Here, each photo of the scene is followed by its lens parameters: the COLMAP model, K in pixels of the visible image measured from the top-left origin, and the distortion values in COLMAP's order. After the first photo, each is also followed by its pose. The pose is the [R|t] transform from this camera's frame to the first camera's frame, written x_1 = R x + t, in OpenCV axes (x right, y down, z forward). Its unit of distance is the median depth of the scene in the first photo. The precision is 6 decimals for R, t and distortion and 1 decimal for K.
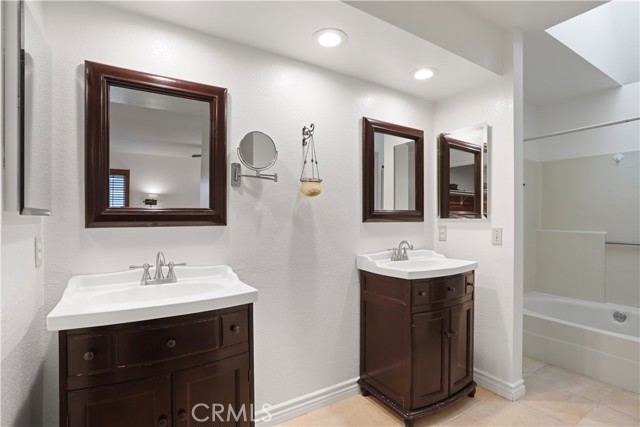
lens RADIAL K [[308.9, 0, 320.5], [0, 308.9, 219.4], [0, 0, 1]] dist [-0.038637, 0.016527]
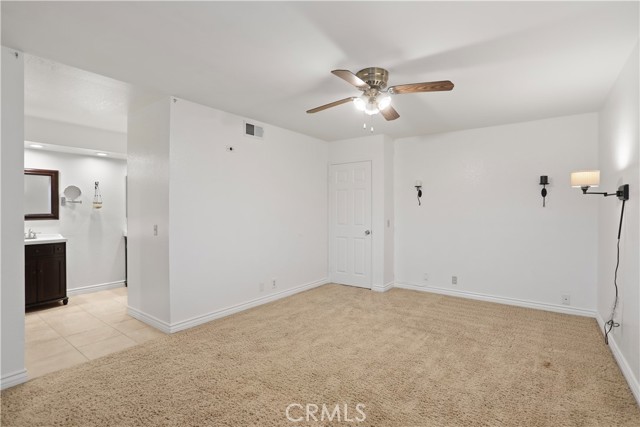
lens RADIAL K [[308.9, 0, 320.1], [0, 308.9, 210.2], [0, 0, 1]] dist [-0.038637, 0.016527]
pose [[0.936903, -0.000604, 0.349590, 0.932137], [0.000805, 1.000000, -0.000428, -0.061201], [-0.349589, 0.000683, 0.936903, -2.347521]]
